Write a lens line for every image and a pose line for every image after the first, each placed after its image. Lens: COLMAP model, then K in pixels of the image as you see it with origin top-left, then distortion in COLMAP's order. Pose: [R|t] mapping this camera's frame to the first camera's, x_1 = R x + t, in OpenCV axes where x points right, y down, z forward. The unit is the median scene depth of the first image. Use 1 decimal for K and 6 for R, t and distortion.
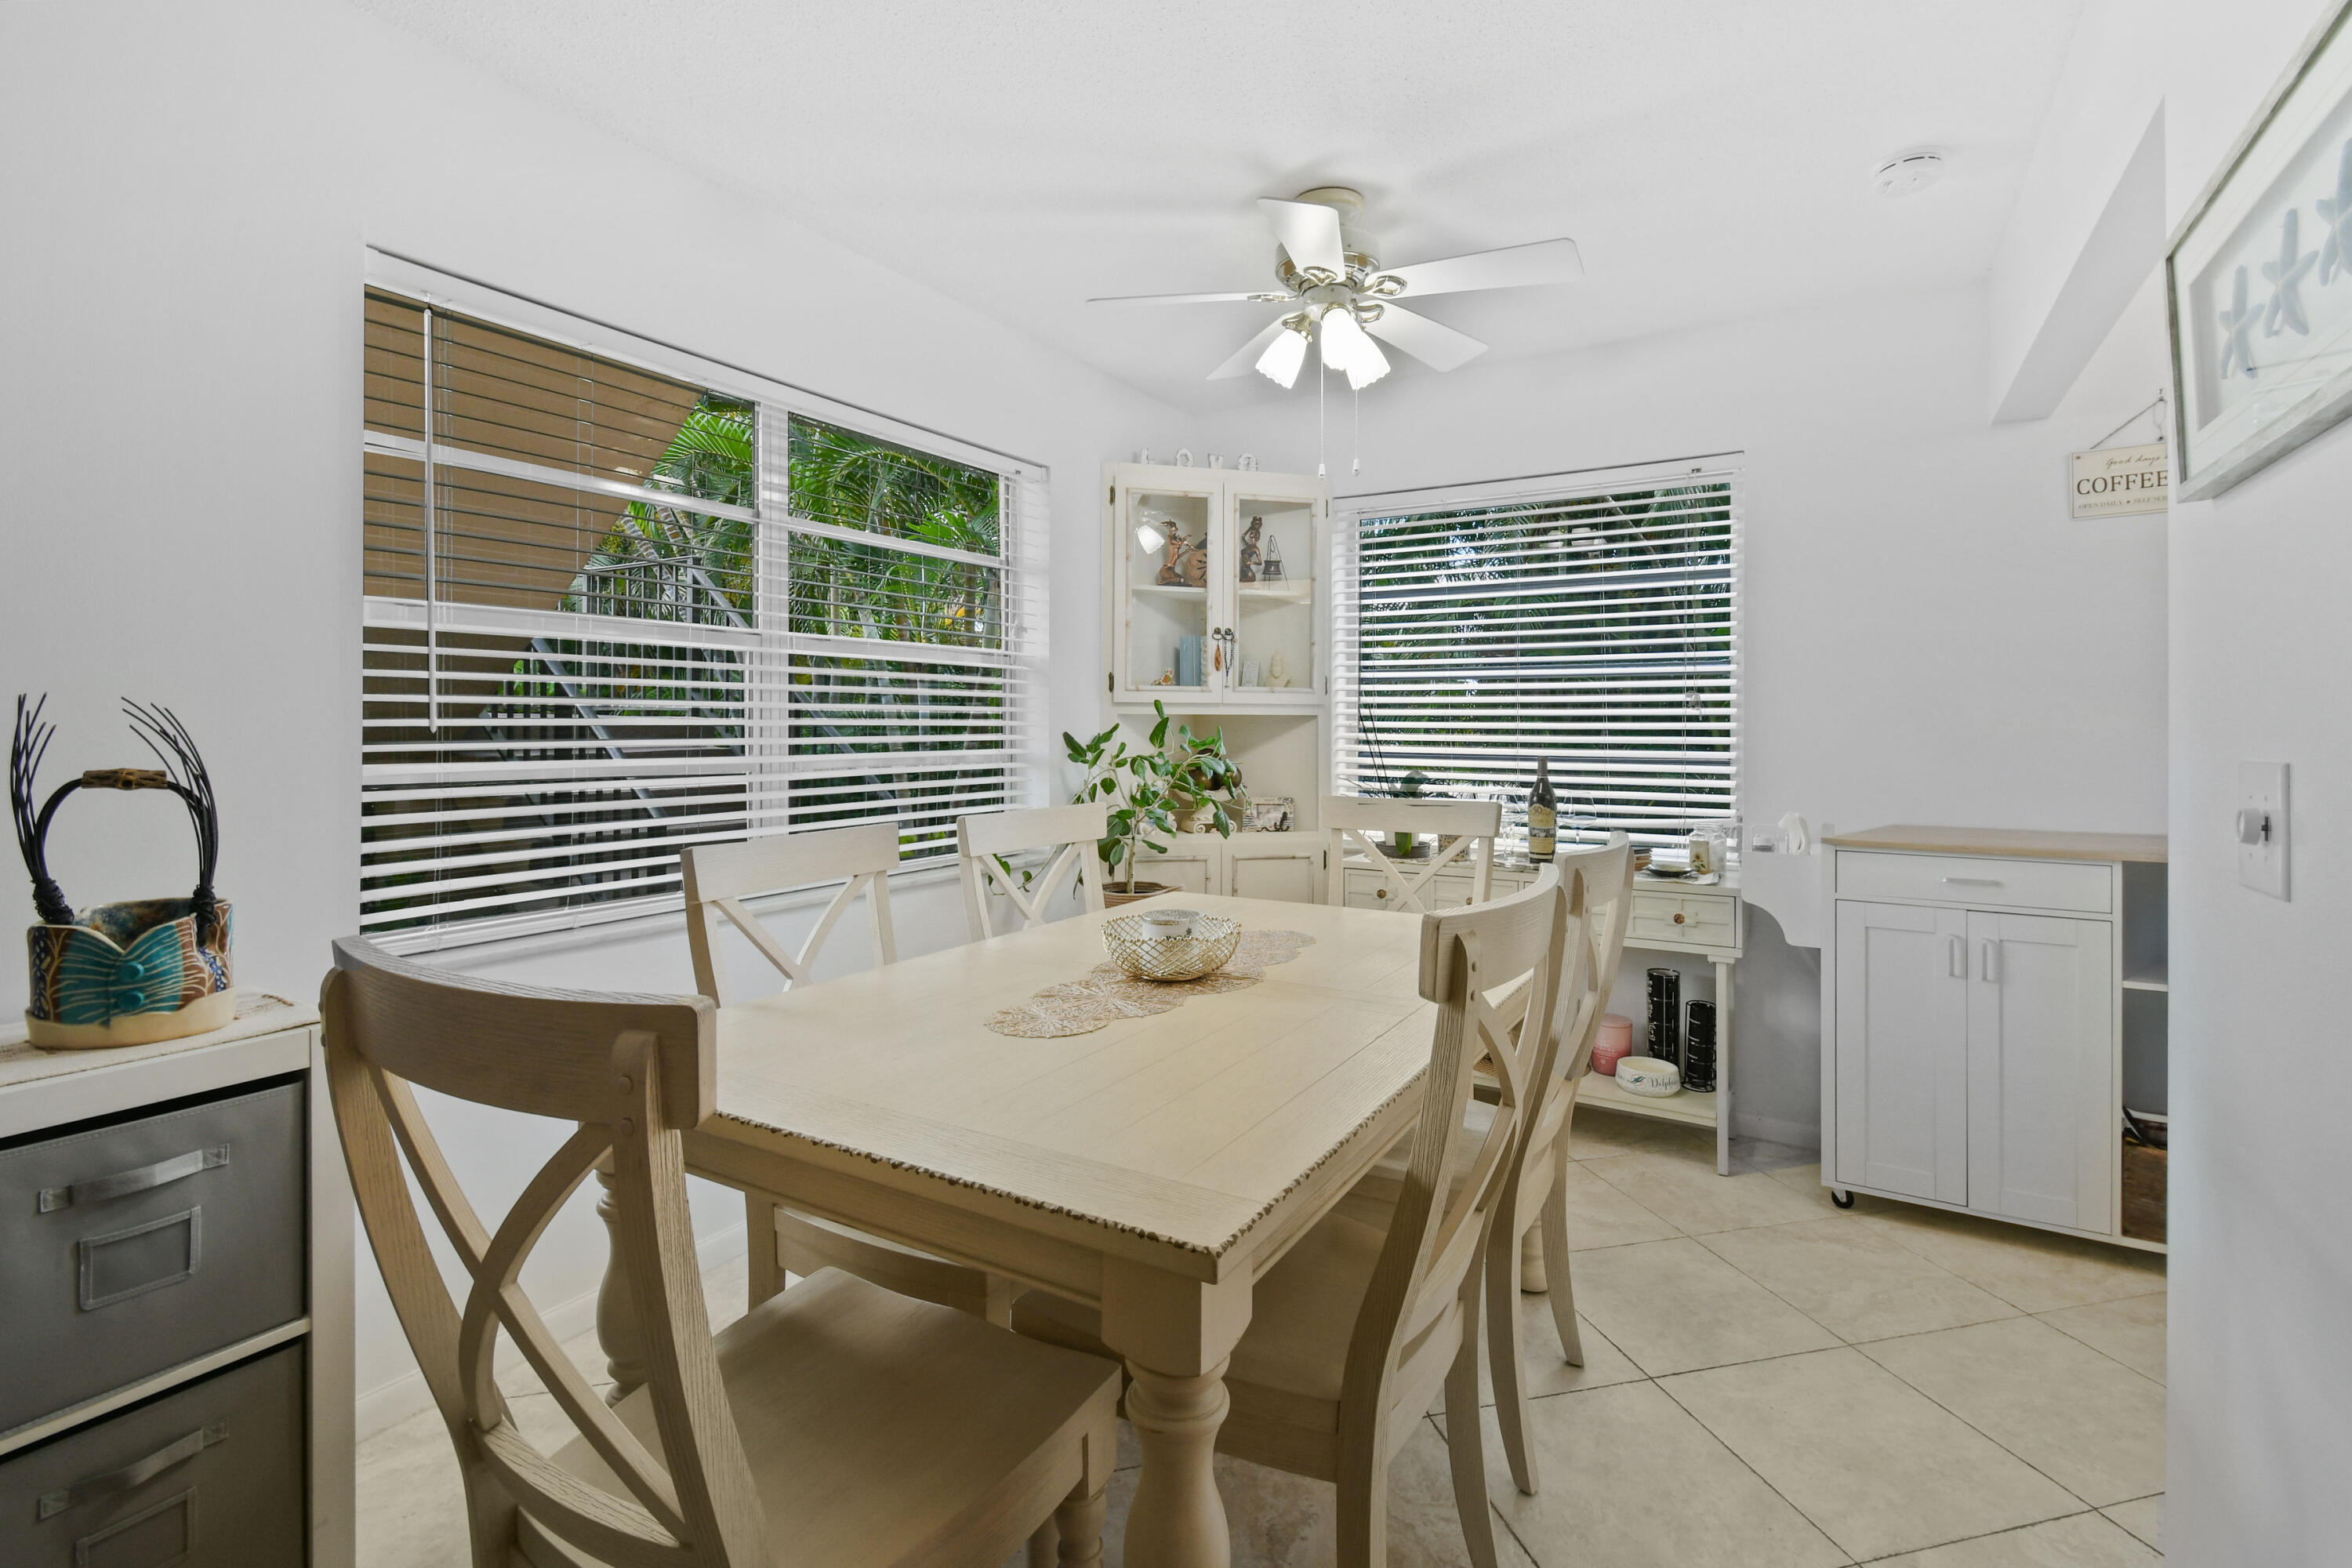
lens RADIAL K [[1061.5, 0, 1157.4], [0, 1061.5, 723.1], [0, 0, 1]] dist [0.001784, 0.000481]
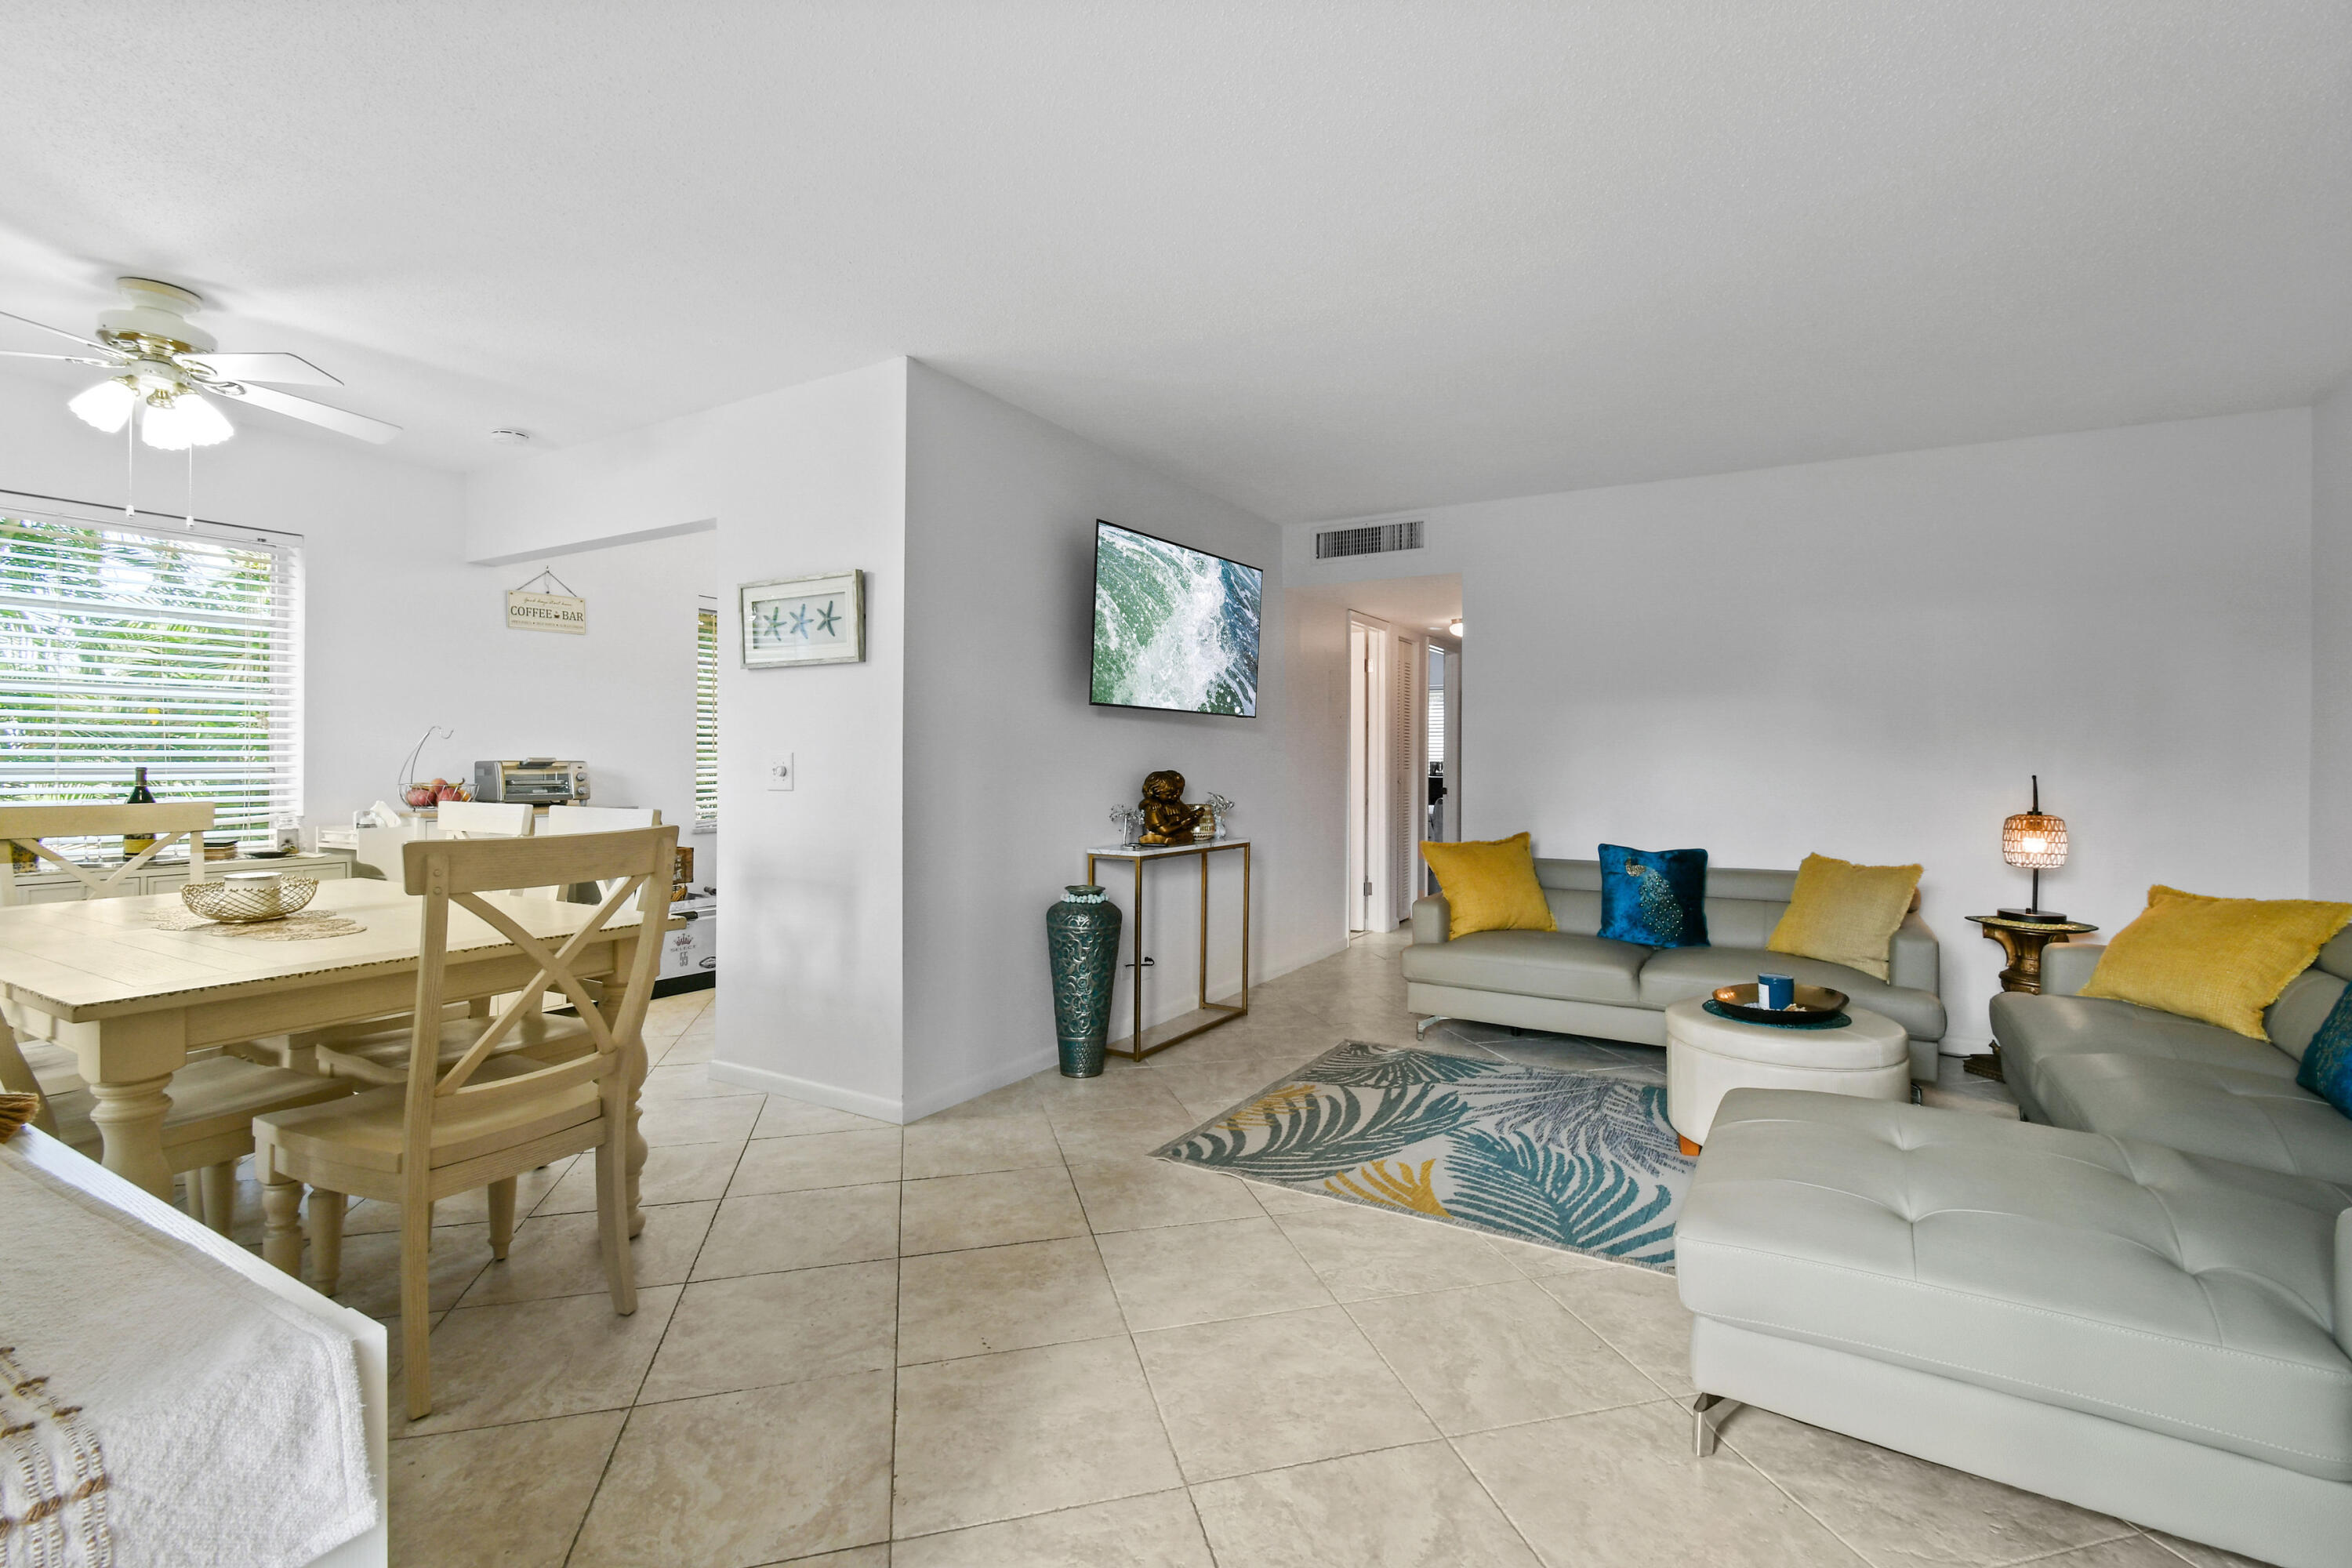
lens RADIAL K [[1026.4, 0, 1183.3], [0, 1026.4, 762.2], [0, 0, 1]] dist [0.002689, 0.000061]
pose [[-0.006788, -0.005979, 0.999959, -0.780315], [-0.006420, 0.999962, 0.005936, 0.013518], [-0.999956, -0.006379, -0.006827, -0.097921]]
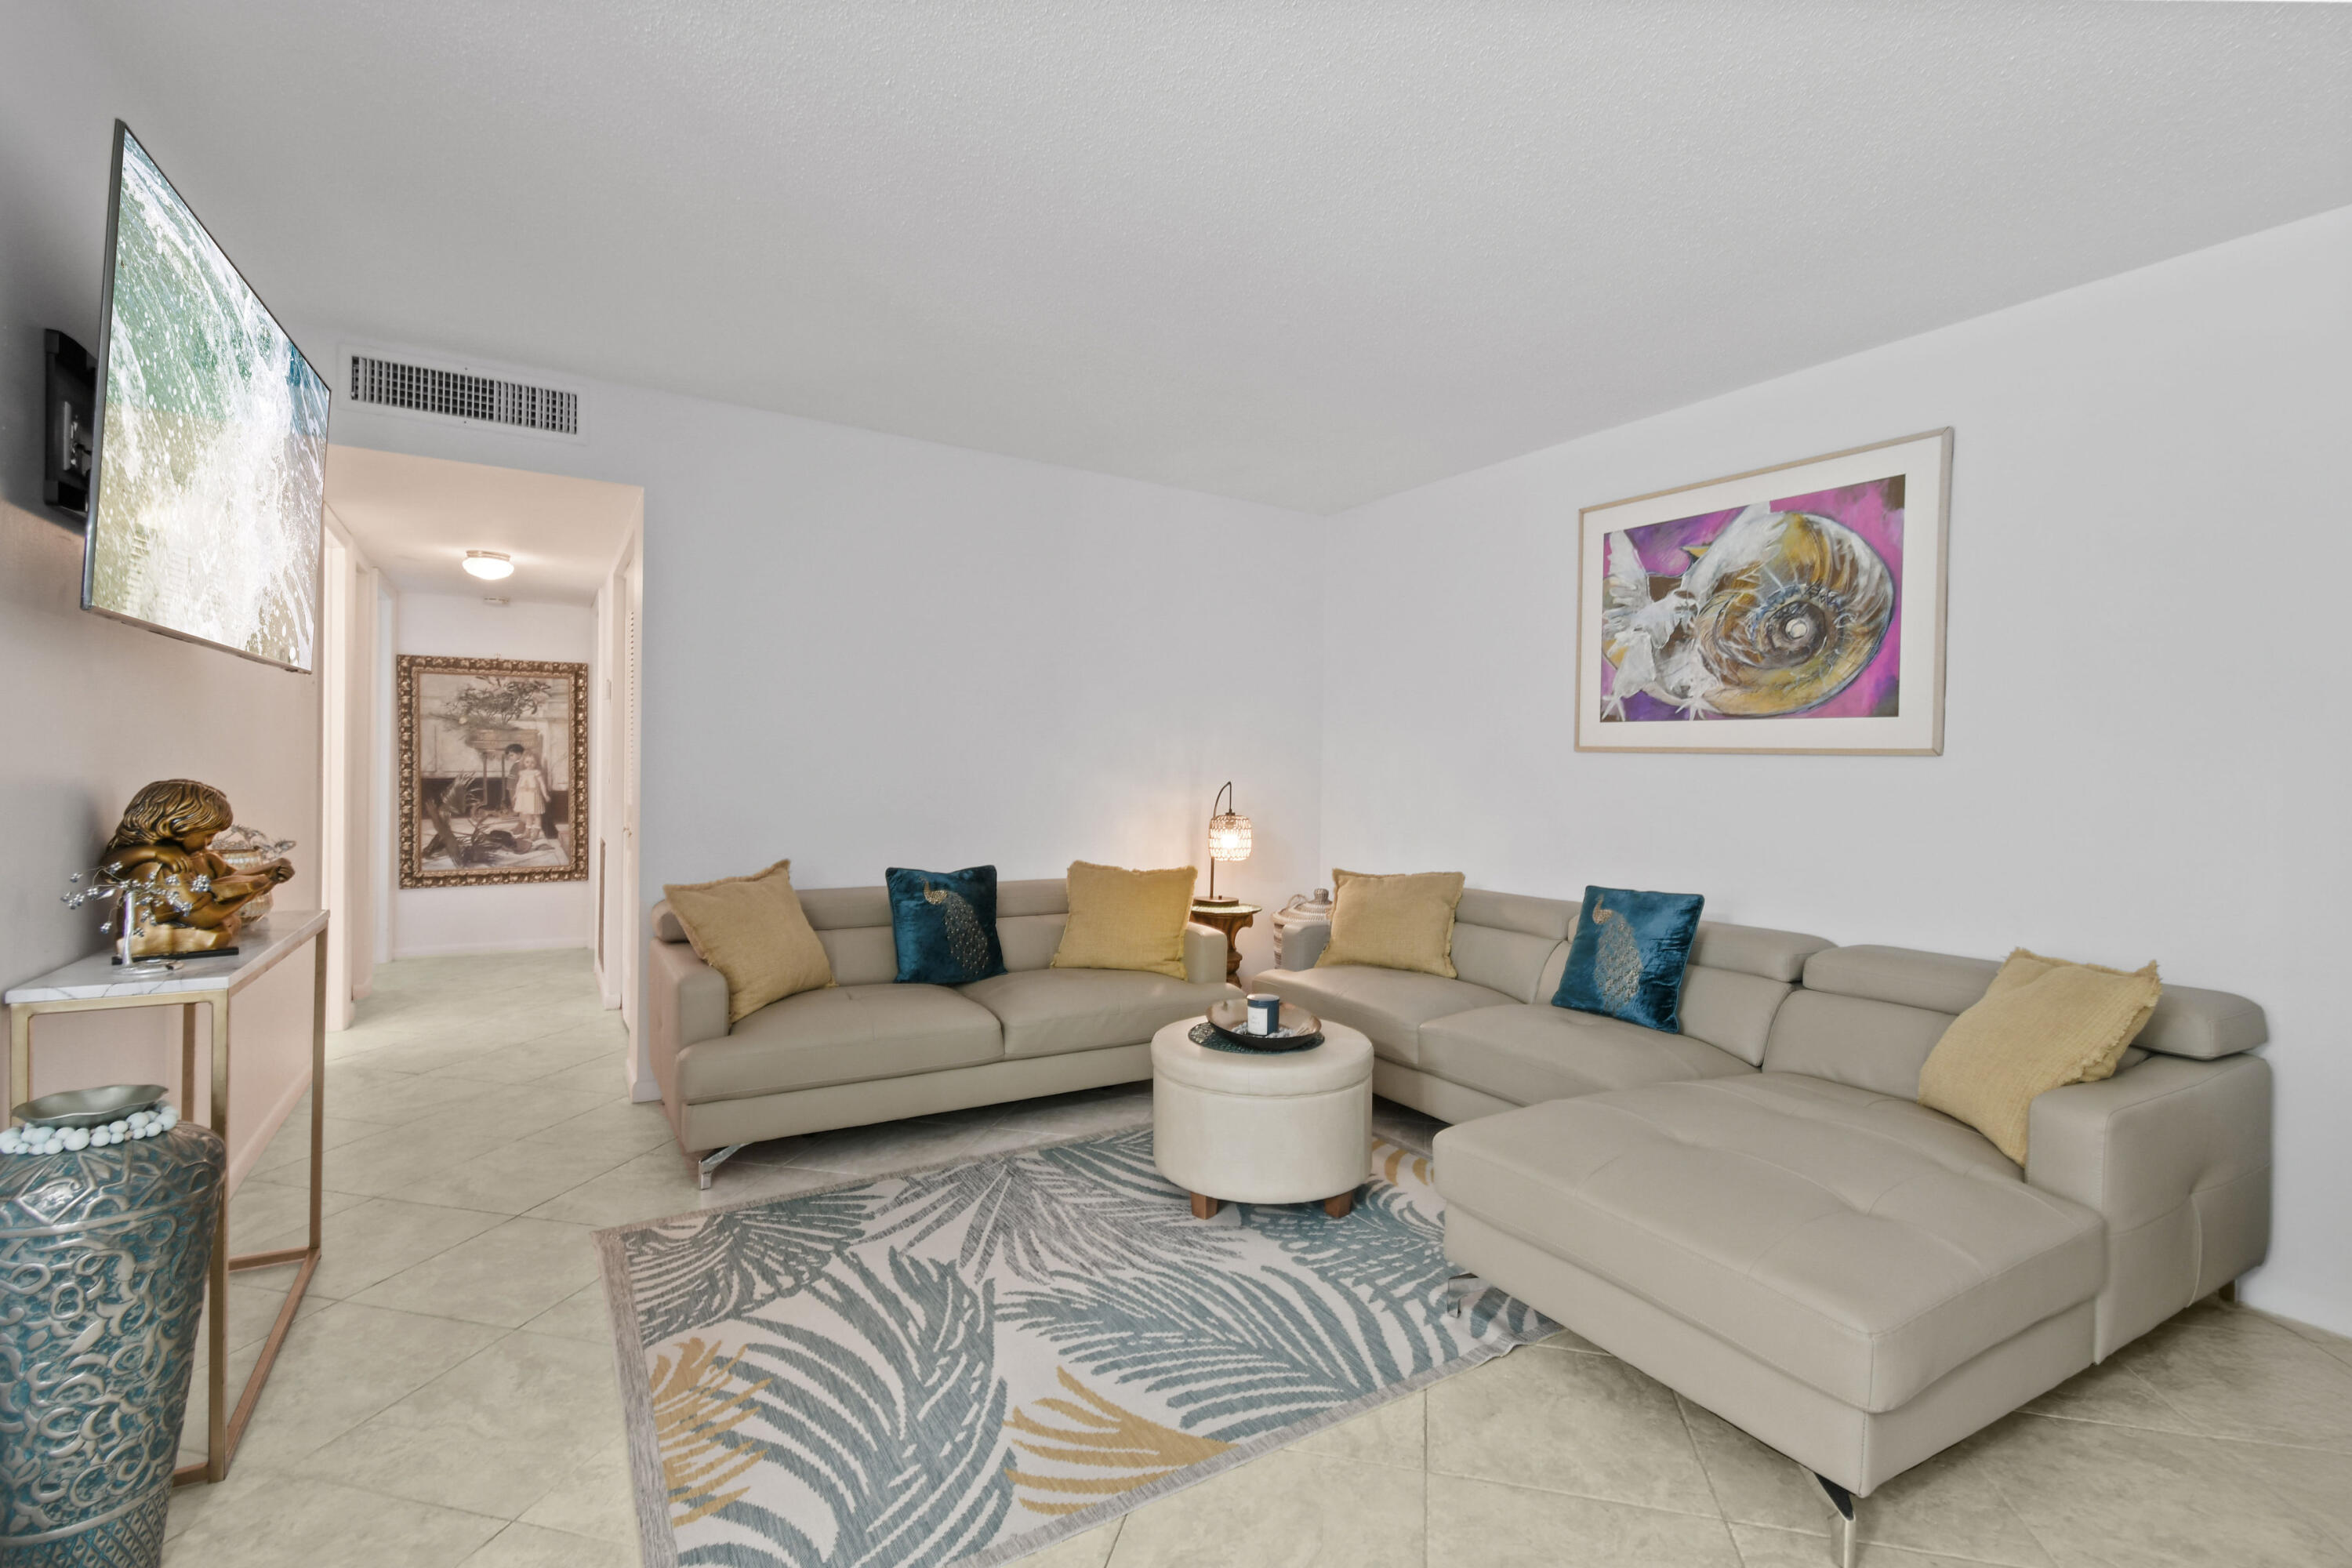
lens RADIAL K [[1049.3, 0, 1171.9], [0, 1049.3, 775.1], [0, 0, 1]] dist [0.003408, -0.000005]
pose [[-0.884820, -0.021178, 0.465452, -0.192442], [-0.019934, 0.999772, 0.007596, 0.013688], [-0.465507, -0.002557, -0.885041, 0.200240]]
